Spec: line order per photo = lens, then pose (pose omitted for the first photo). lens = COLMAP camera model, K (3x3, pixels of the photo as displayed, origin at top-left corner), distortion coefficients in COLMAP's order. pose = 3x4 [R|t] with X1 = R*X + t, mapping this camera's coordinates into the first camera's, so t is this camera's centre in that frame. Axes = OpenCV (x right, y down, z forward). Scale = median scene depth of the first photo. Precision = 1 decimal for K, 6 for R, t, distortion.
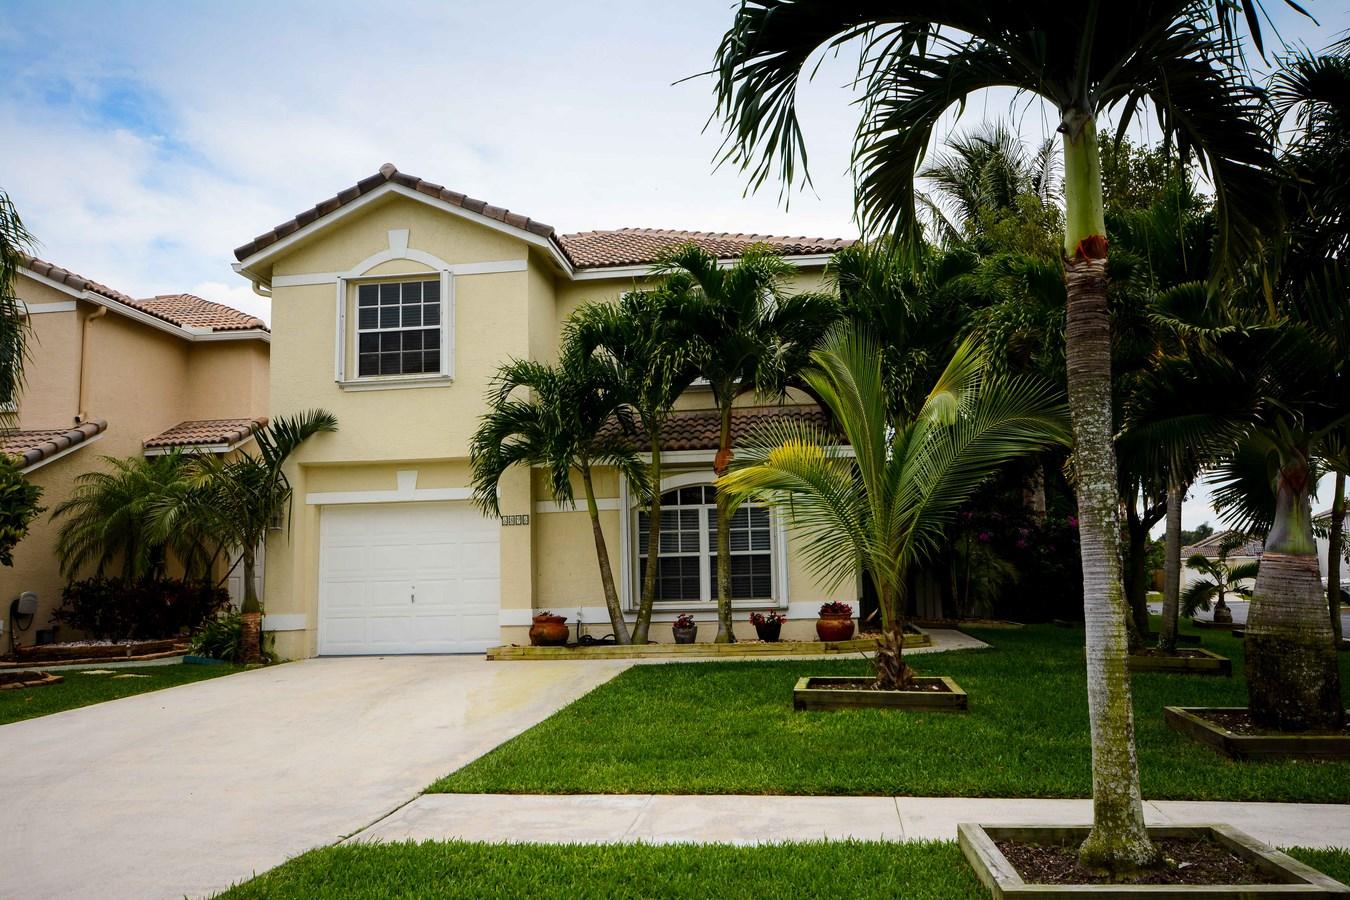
lens RADIAL K [[1091.6, 0, 674.8], [0, 1091.6, 451.2], [0, 0, 1]] dist [0.015572, 0.014237]
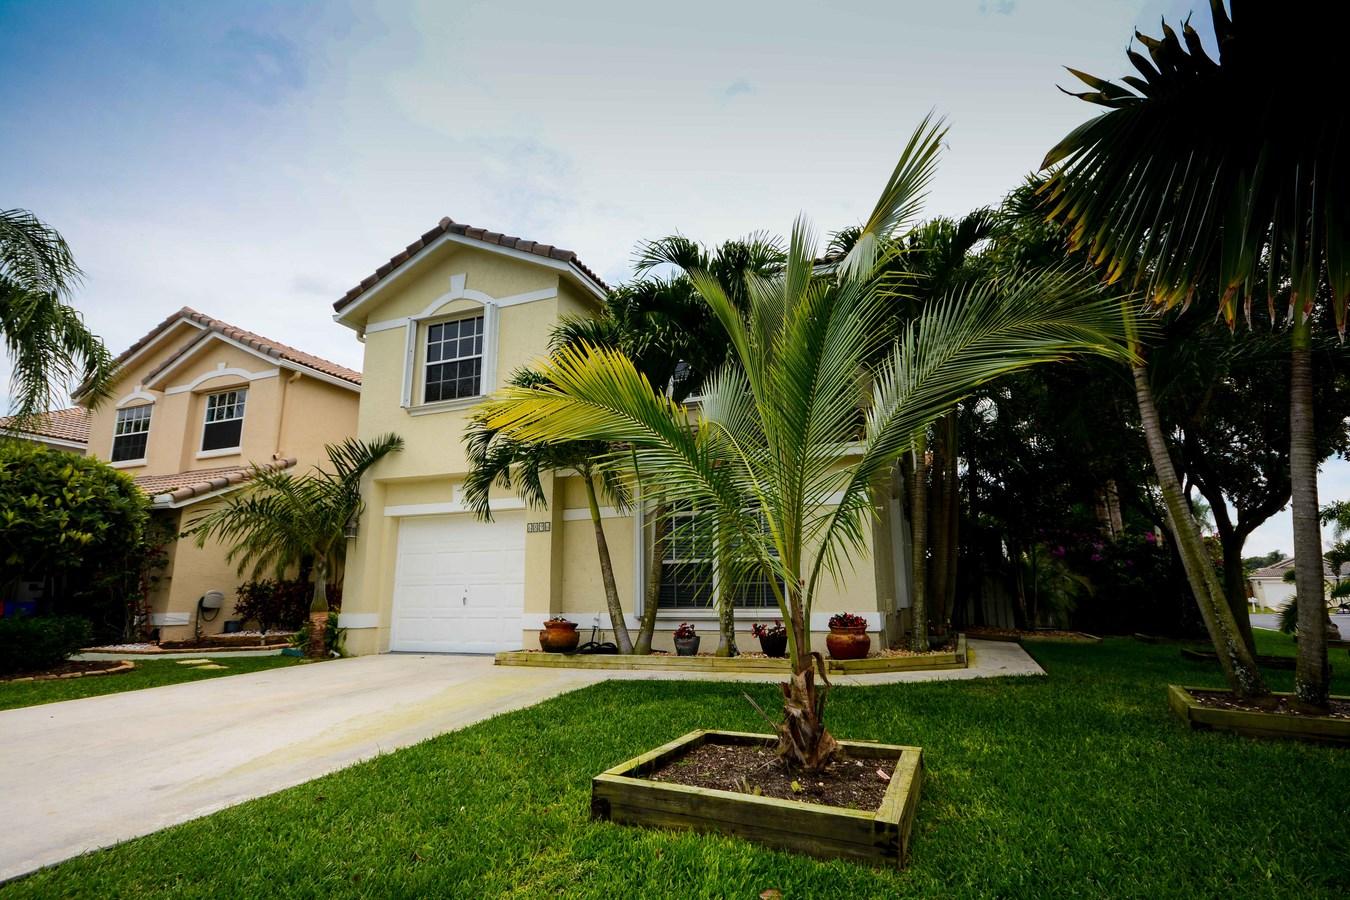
lens RADIAL K [[695.7, 0, 674.4], [0, 695.7, 449.0], [0, 0, 1]] dist [0.015132, -0.002571]
pose [[0.968795, -0.036136, -0.245214, 0.141901], [0.016377, 0.996486, -0.082142, 0.044167], [0.247321, 0.075563, 0.965983, 0.369563]]
